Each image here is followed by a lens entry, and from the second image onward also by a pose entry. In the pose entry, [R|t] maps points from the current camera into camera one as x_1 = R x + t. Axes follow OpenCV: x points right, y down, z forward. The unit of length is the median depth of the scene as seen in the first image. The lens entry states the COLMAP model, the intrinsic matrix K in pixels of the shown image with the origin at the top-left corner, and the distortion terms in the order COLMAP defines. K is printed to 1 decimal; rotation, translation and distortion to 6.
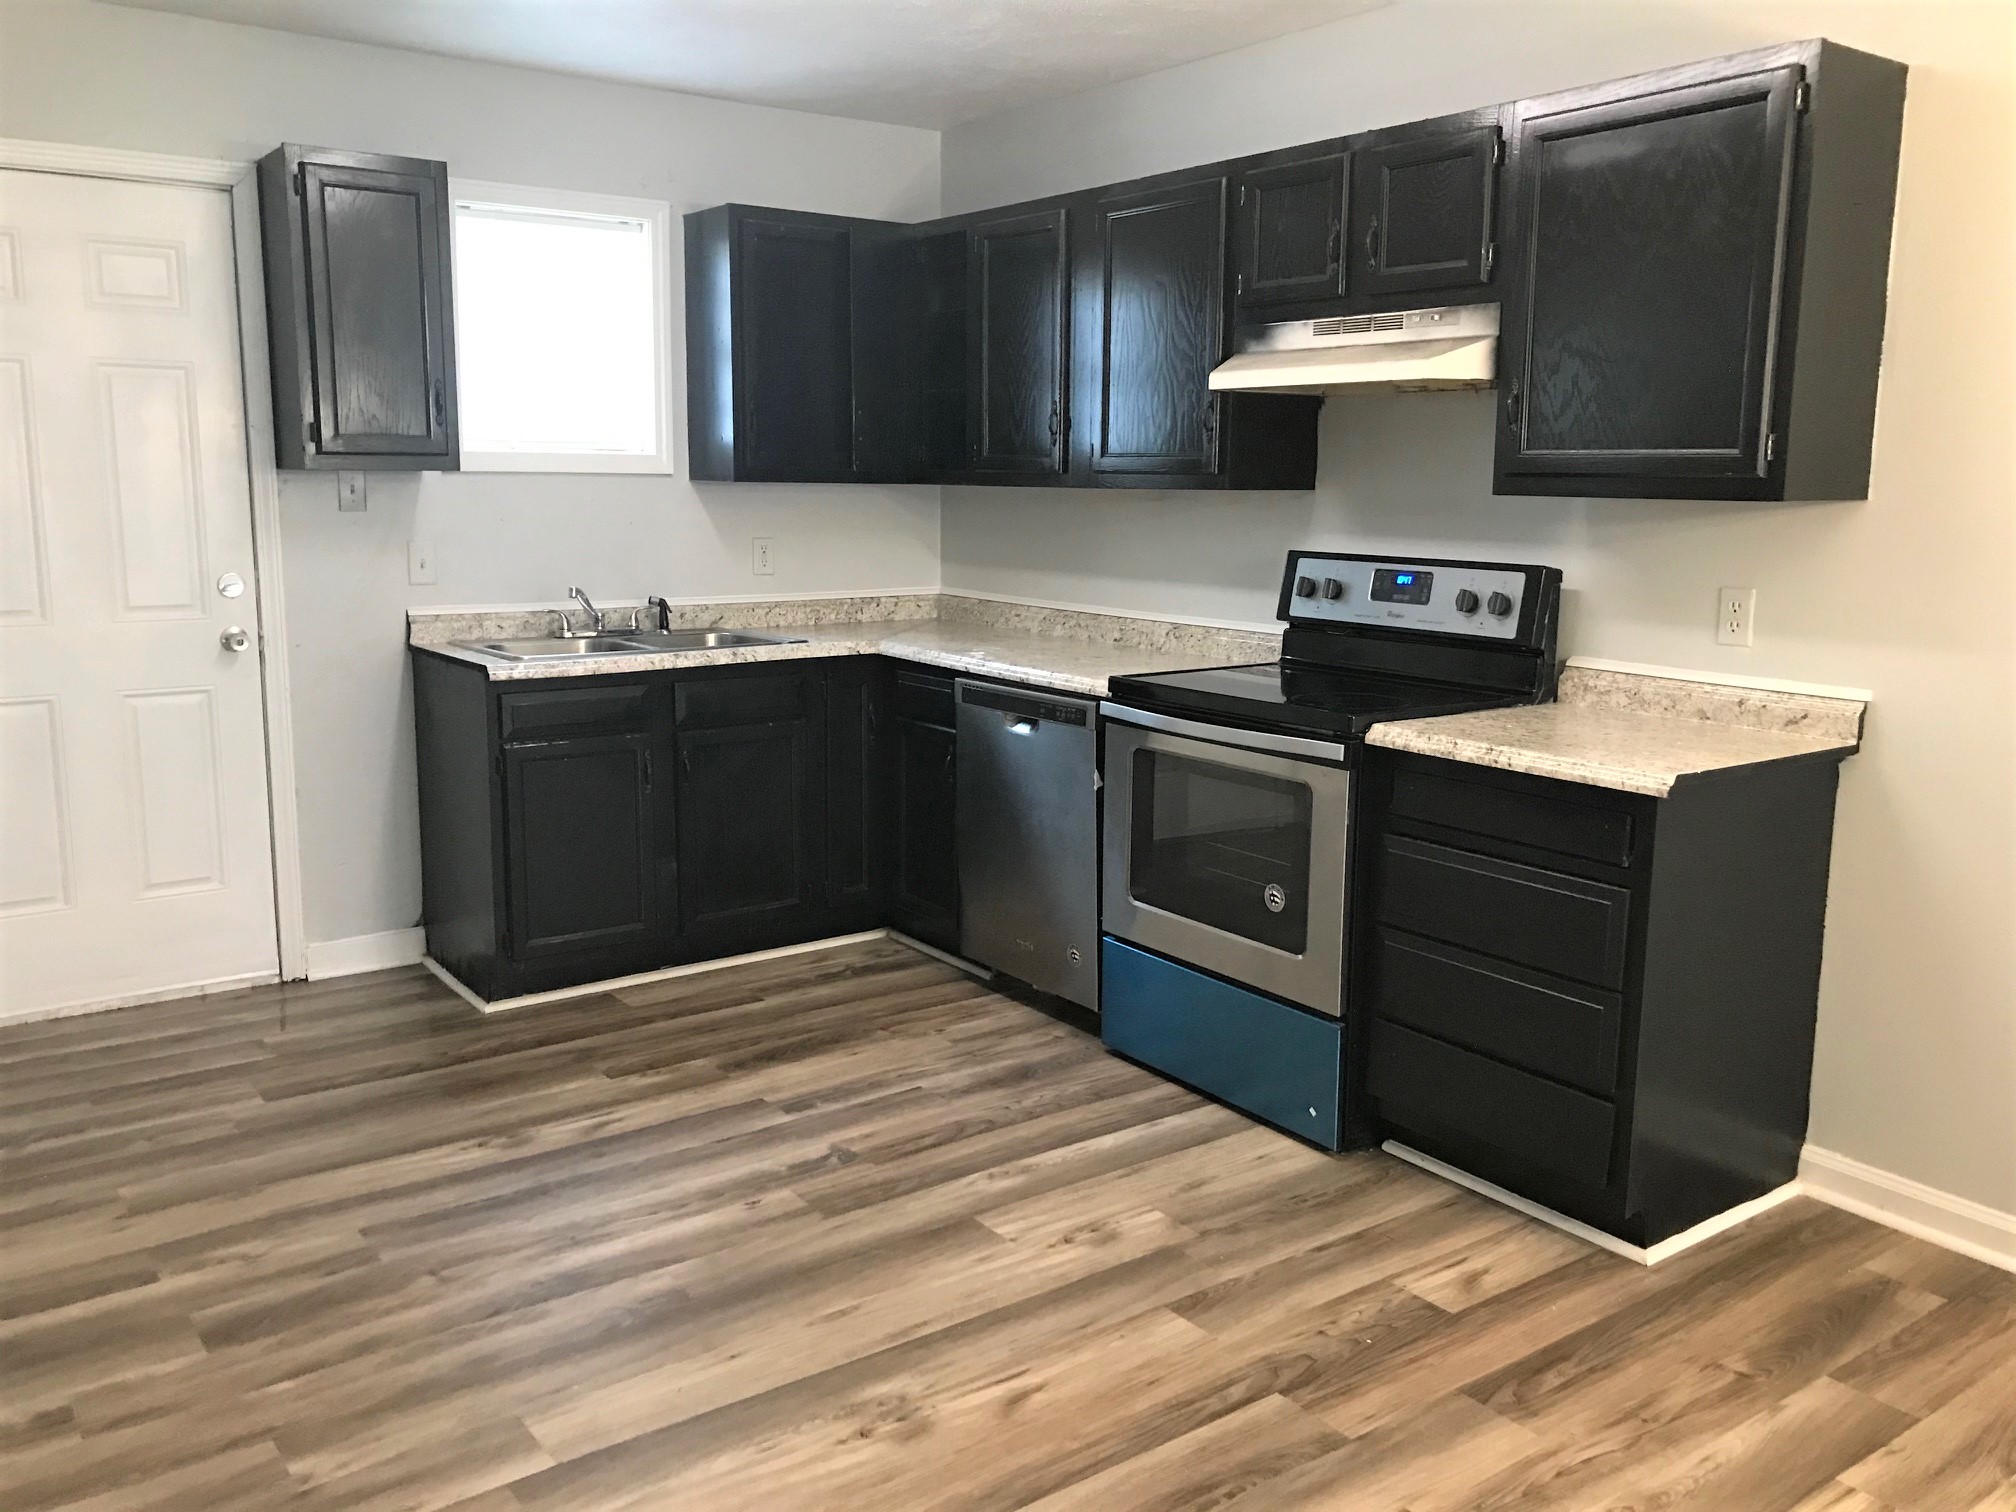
lens RADIAL K [[1639.4, 0, 1008.0], [0, 1639.4, 756.0], [0, 0, 1]] dist [0.082224, -0.152576]
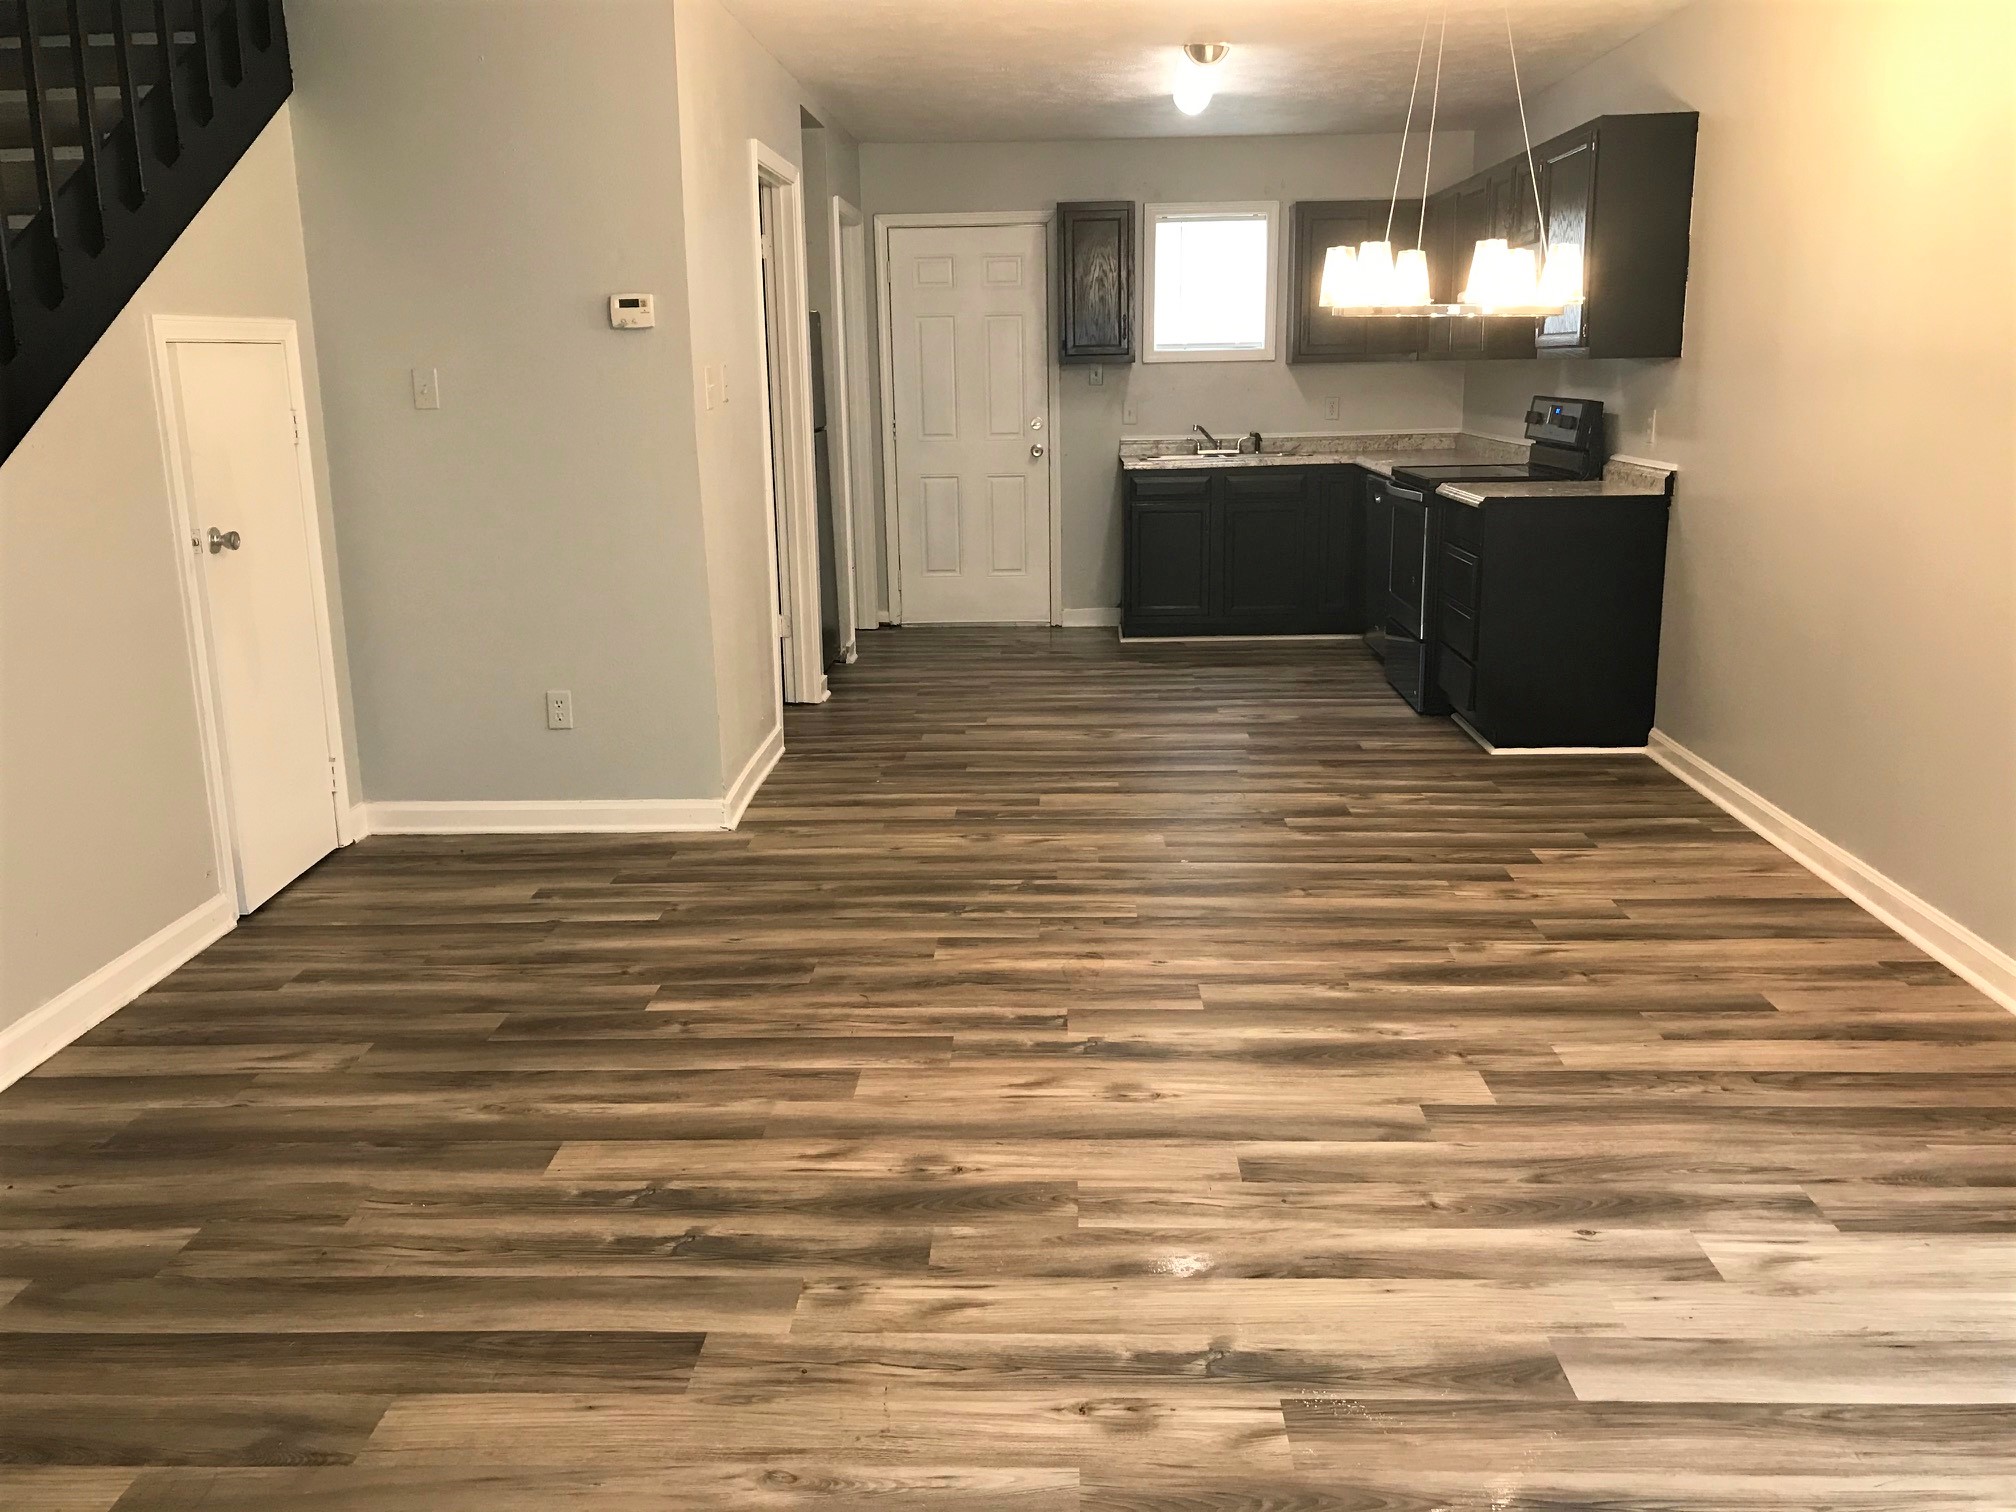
lens RADIAL K [[1668.7, 0, 1010.6], [0, 1668.7, 720.0], [0, 0, 1]] dist [0.031382, -0.035400]
pose [[0.782411, 0.102108, -0.614334, 0.774116], [-0.079199, 0.994772, 0.064473, 0.124339], [0.617706, -0.001790, 0.786407, -0.603167]]
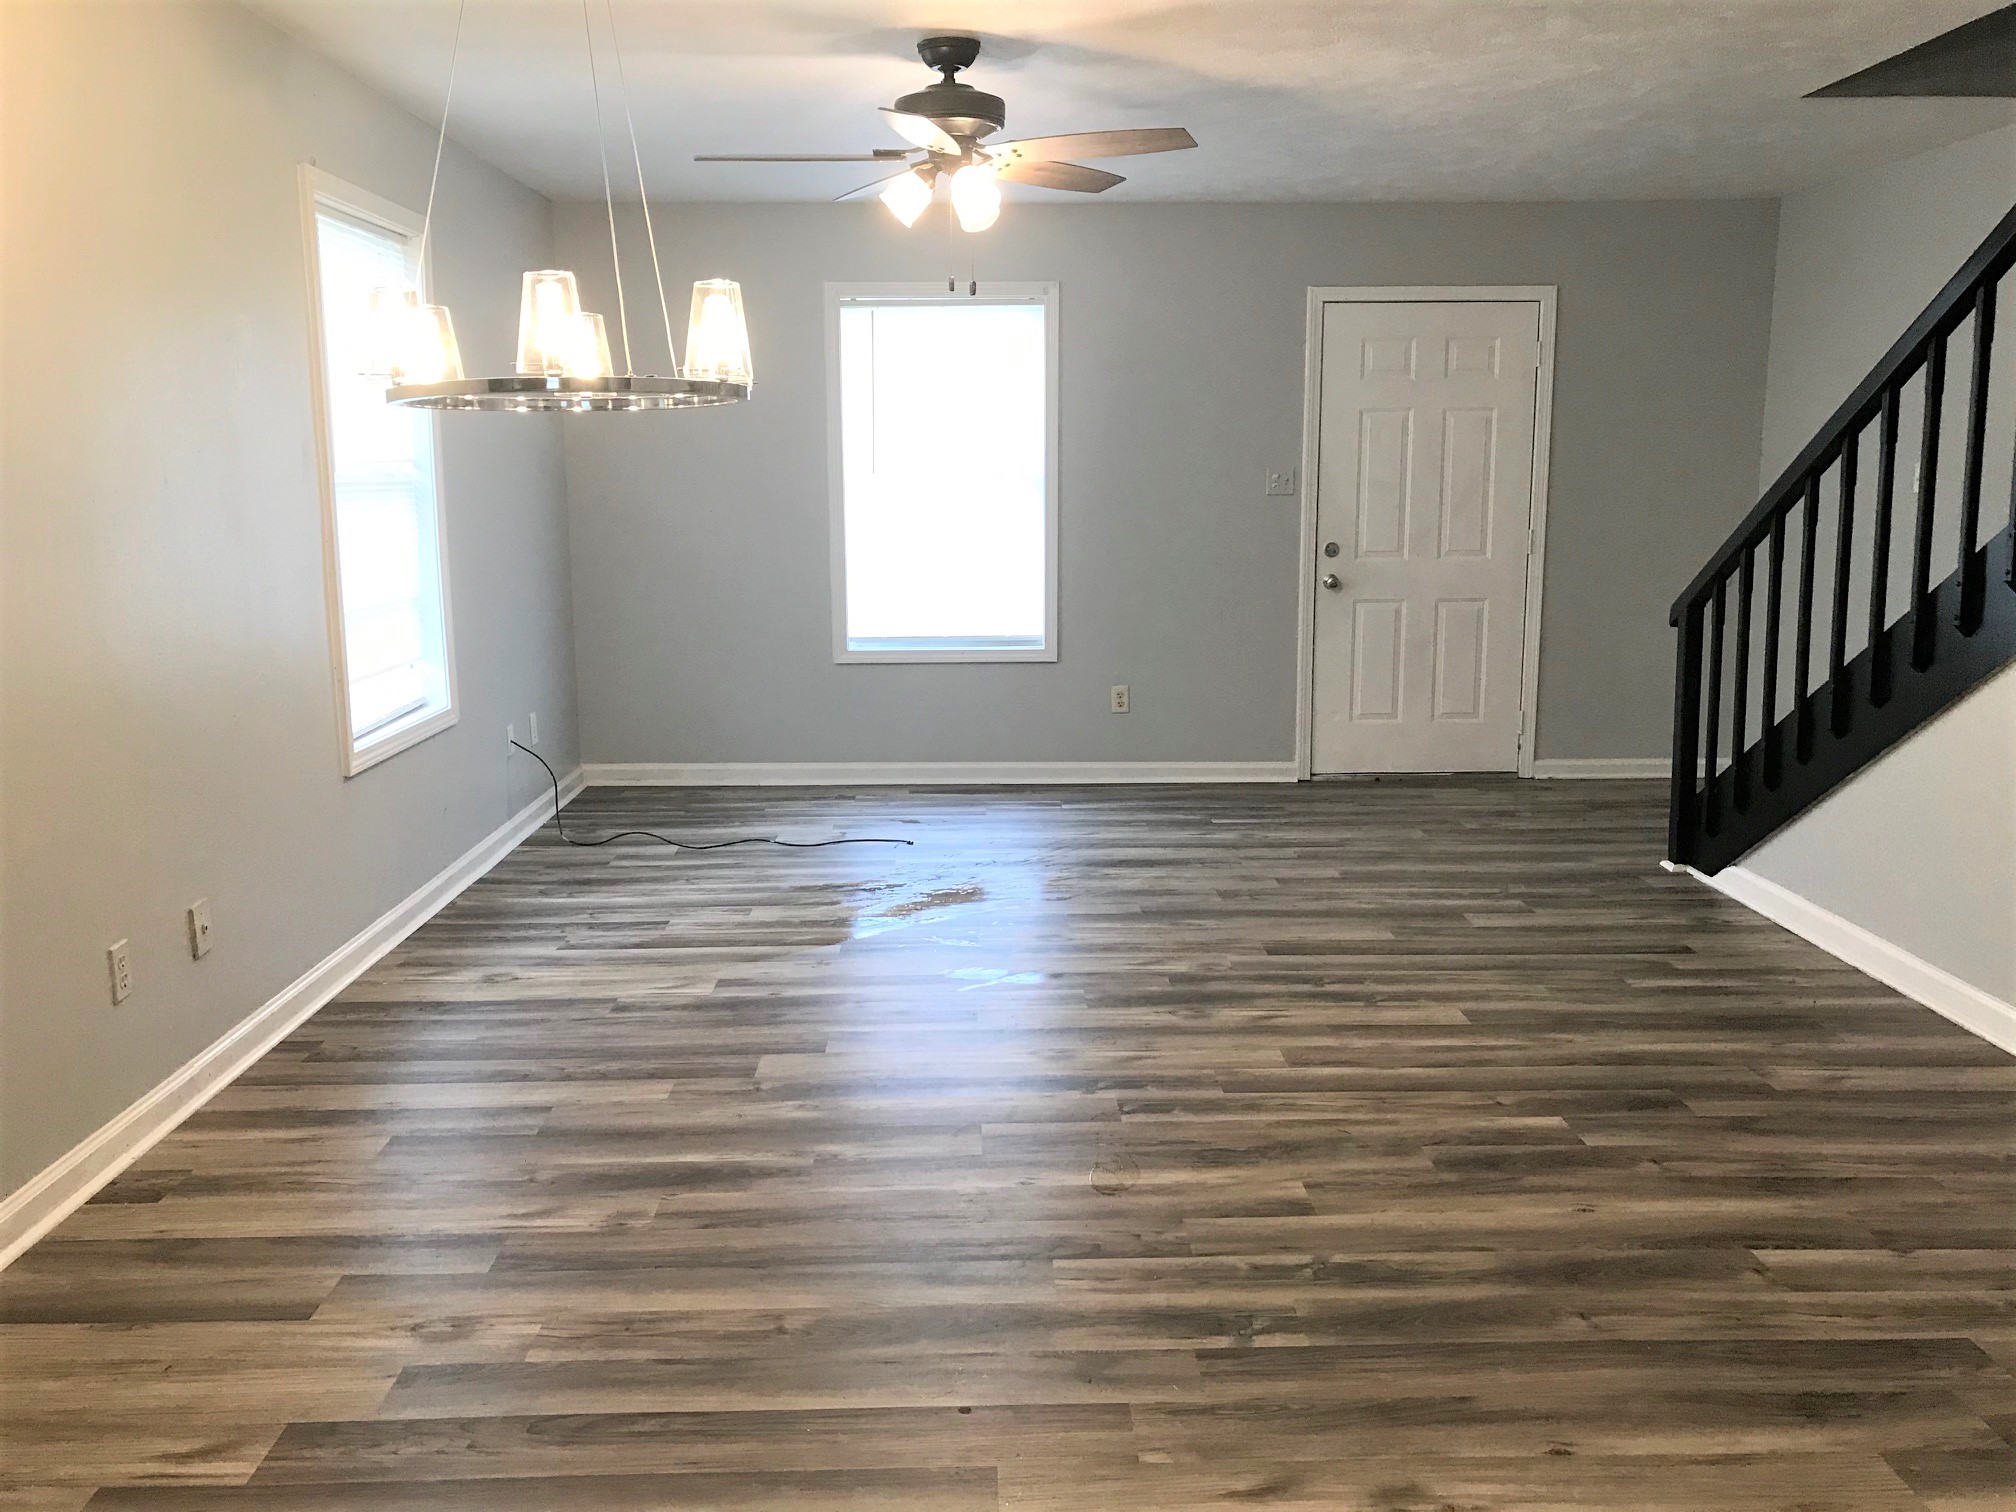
lens RADIAL K [[1668.7, 0, 1010.6], [0, 1668.7, 720.0], [0, 0, 1]] dist [0.031382, -0.035400]
pose [[-0.818302, -0.100615, 0.565913, -0.084088], [0.091267, 0.949325, 0.300753, -0.109651], [-0.567496, 0.297756, -0.767652, 0.647358]]
